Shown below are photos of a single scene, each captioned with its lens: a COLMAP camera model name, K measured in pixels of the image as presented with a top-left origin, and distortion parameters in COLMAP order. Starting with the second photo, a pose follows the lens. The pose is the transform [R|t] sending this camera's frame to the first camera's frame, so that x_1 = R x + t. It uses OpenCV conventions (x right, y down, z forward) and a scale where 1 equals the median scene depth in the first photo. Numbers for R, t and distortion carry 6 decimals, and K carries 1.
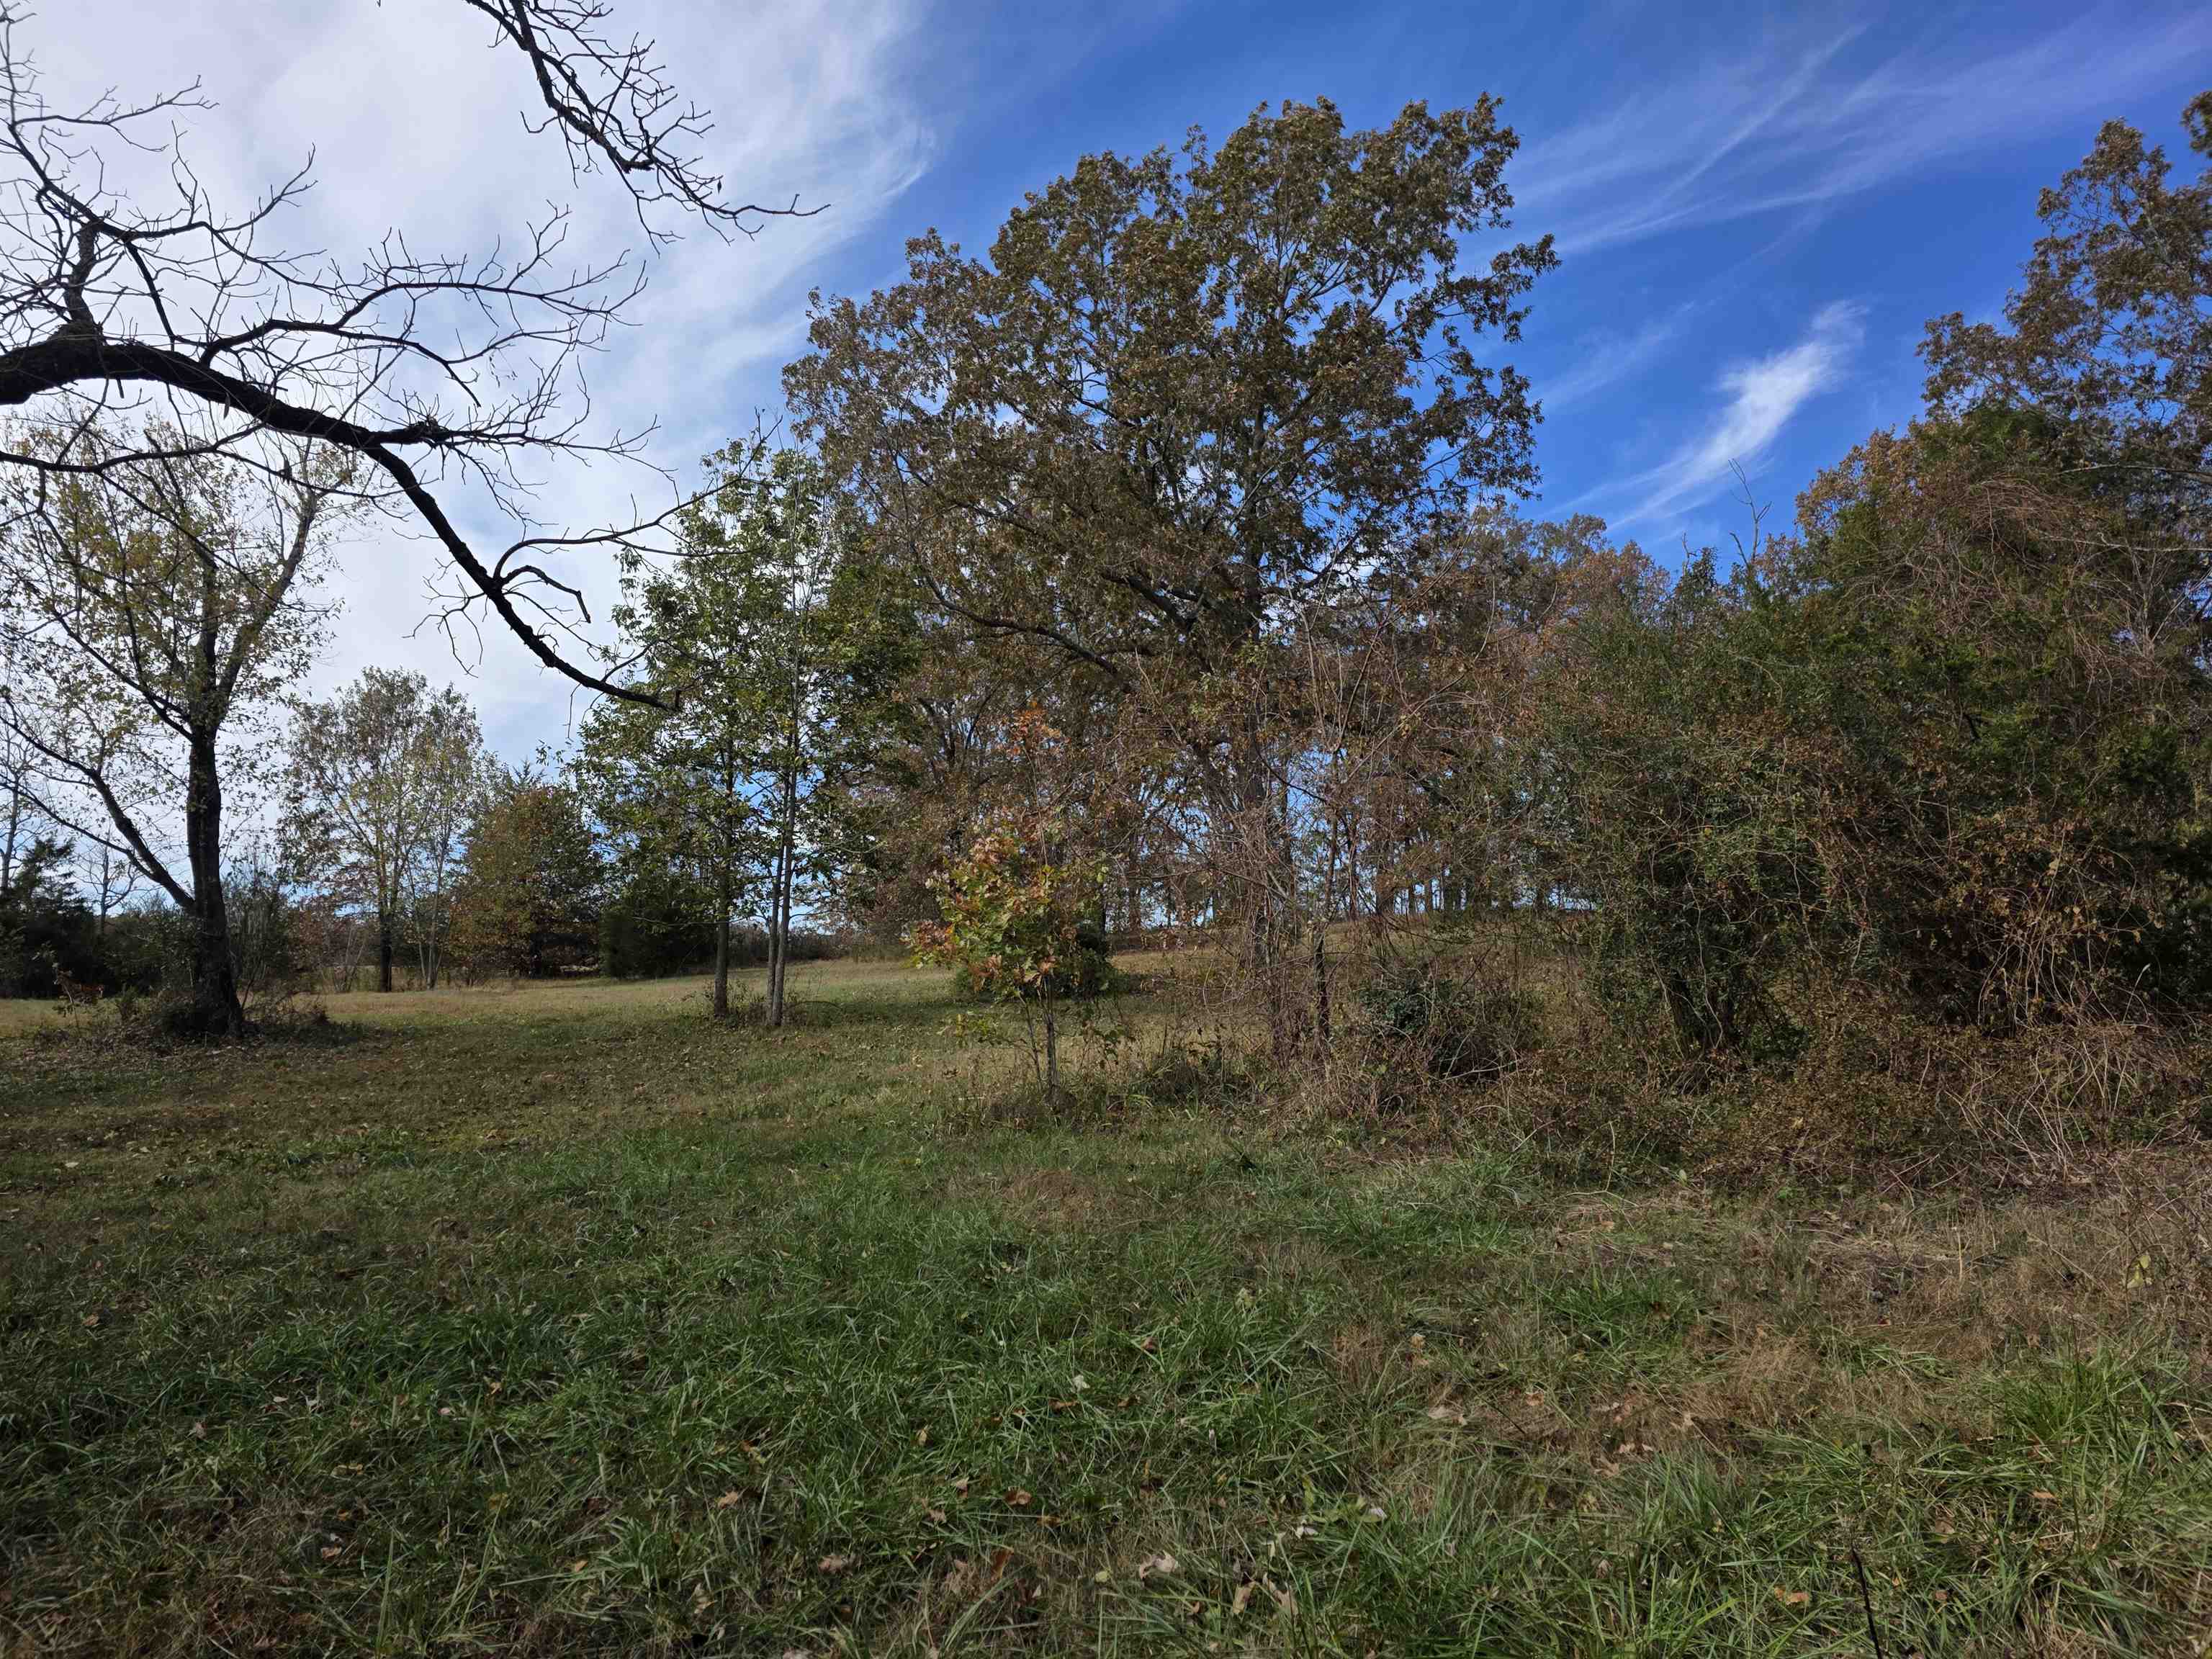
lens RADIAL K [[1455.3, 0, 1106.0], [0, 1455.3, 829.5], [0, 0, 1]] dist [0.026112, -0.043252]
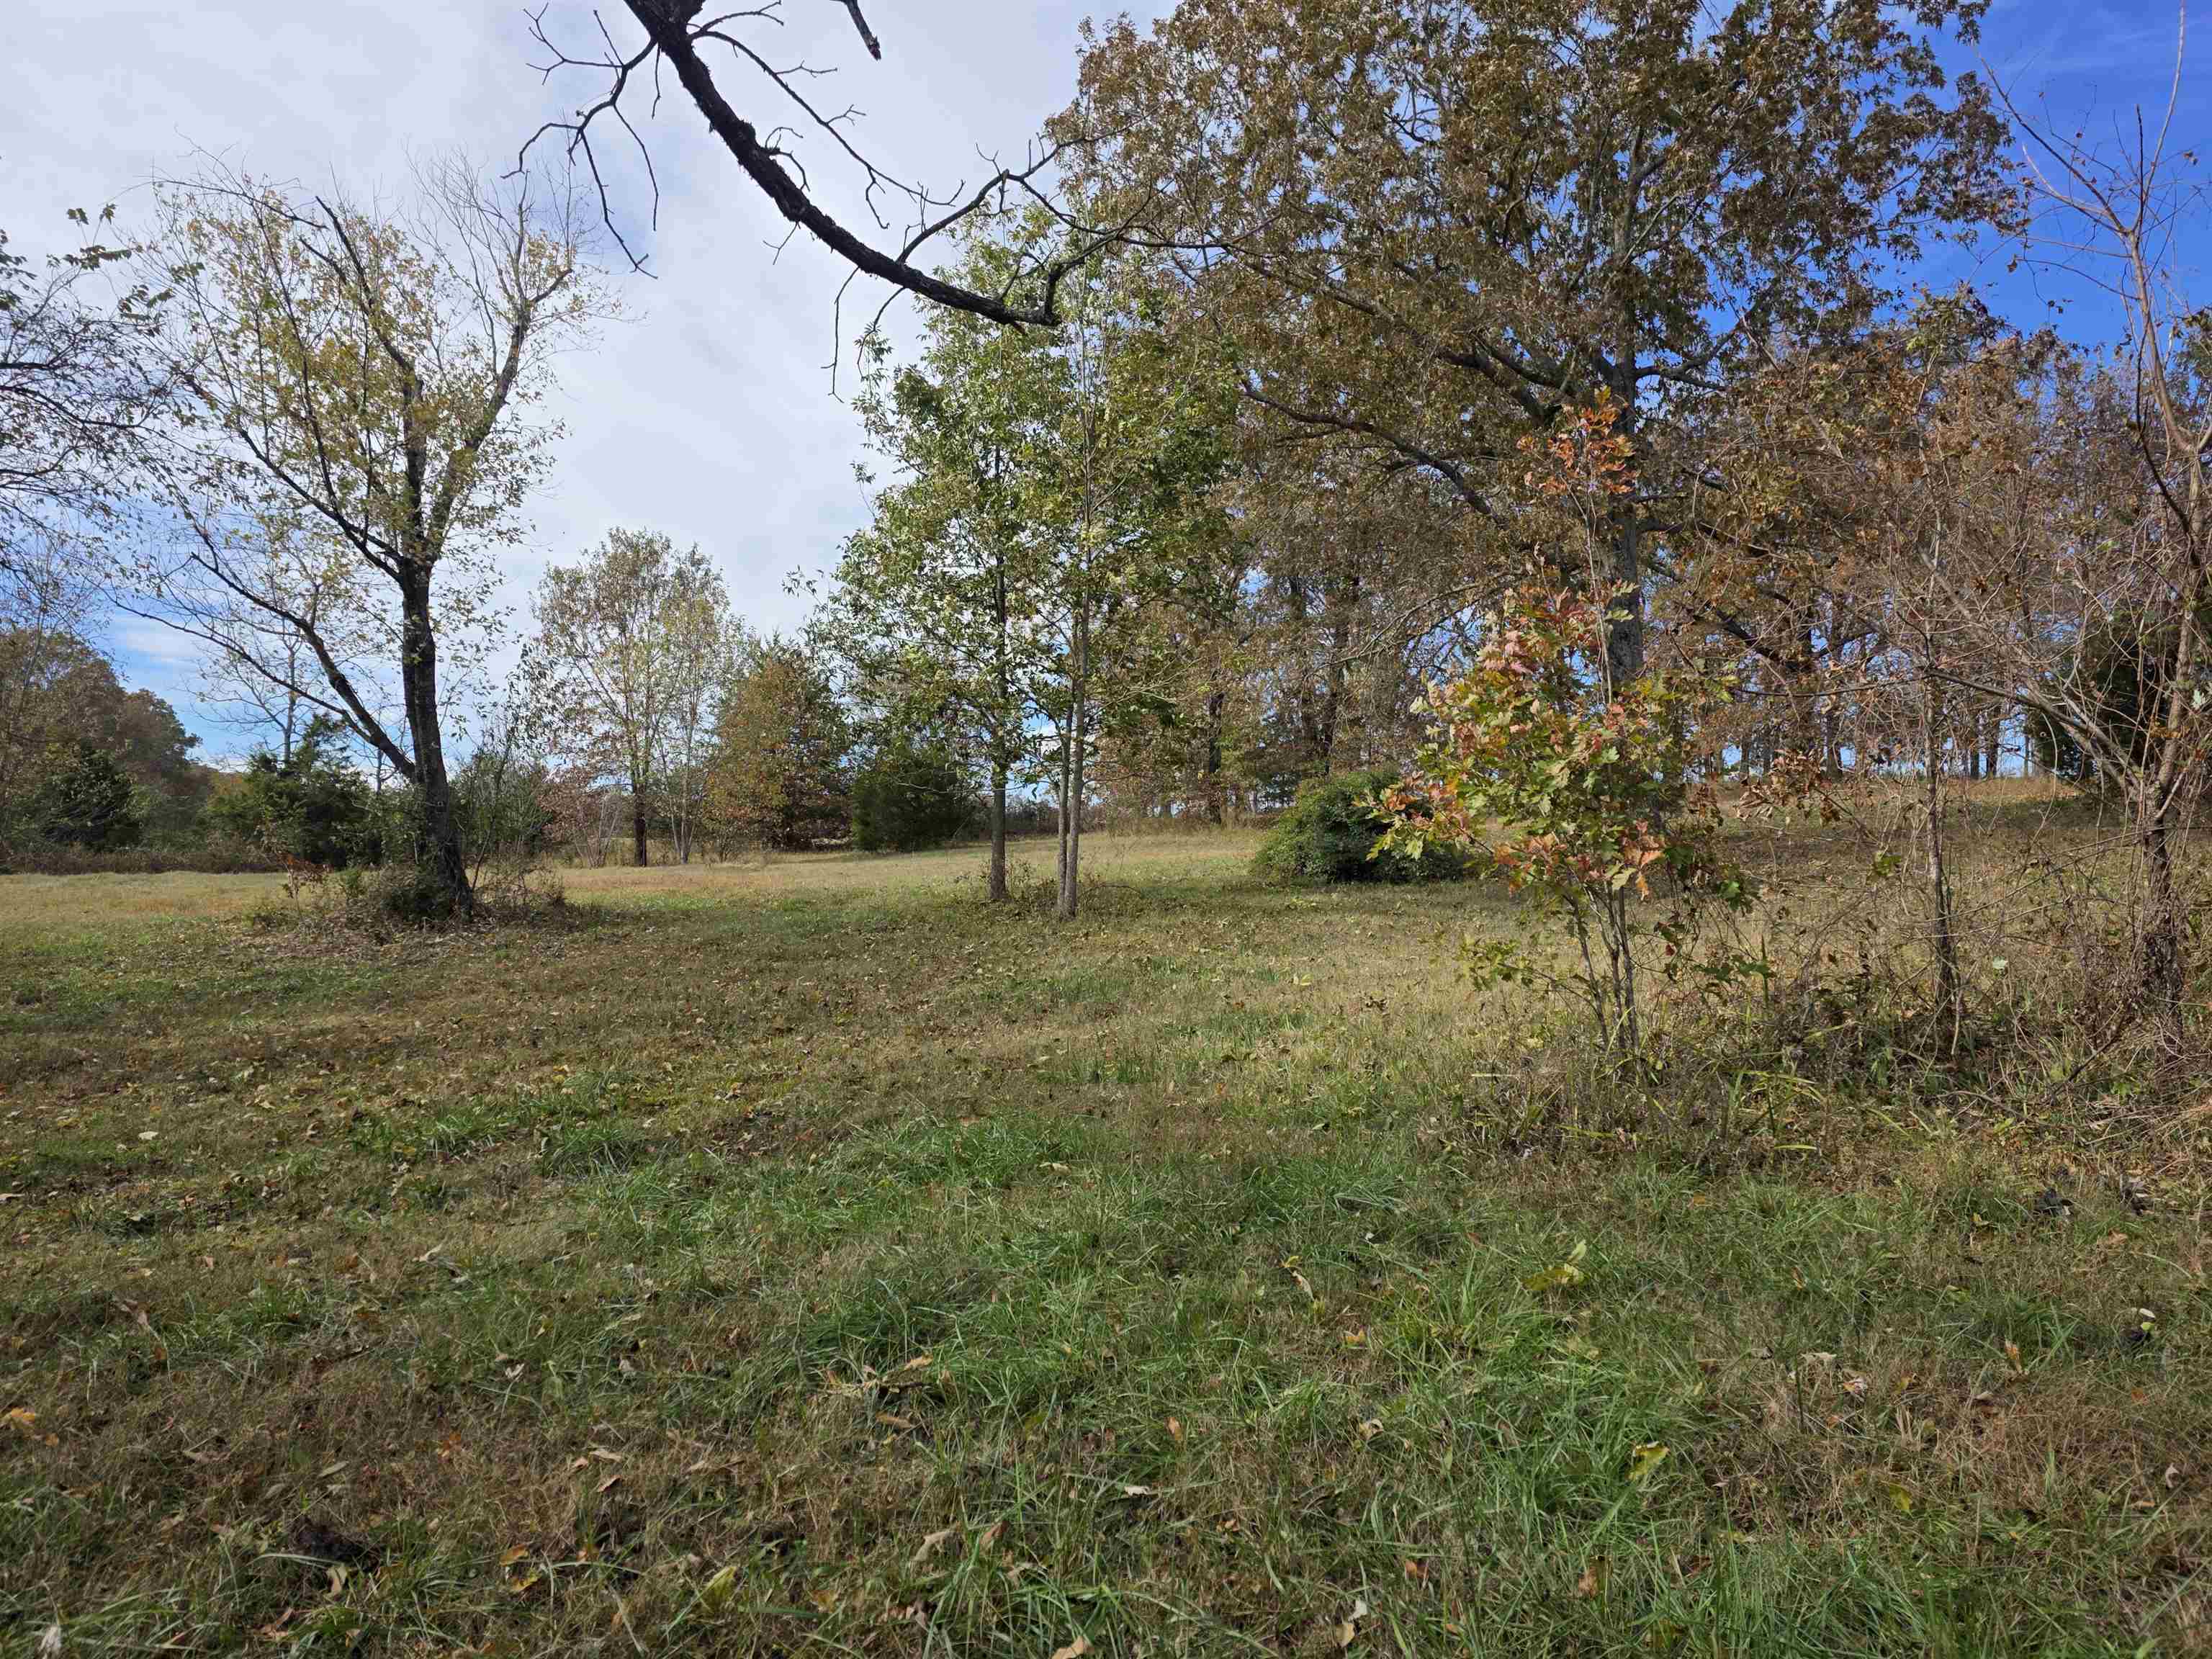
lens RADIAL K [[1536.5, 0, 1106.0], [0, 1536.5, 829.5], [0, 0, 1]] dist [0.031809, 0.002675]
pose [[0.986010, 0.001347, -0.166682, -0.042202], [0.013063, 0.996267, 0.085326, 0.009090], [0.166175, -0.086310, 0.982312, 0.108601]]
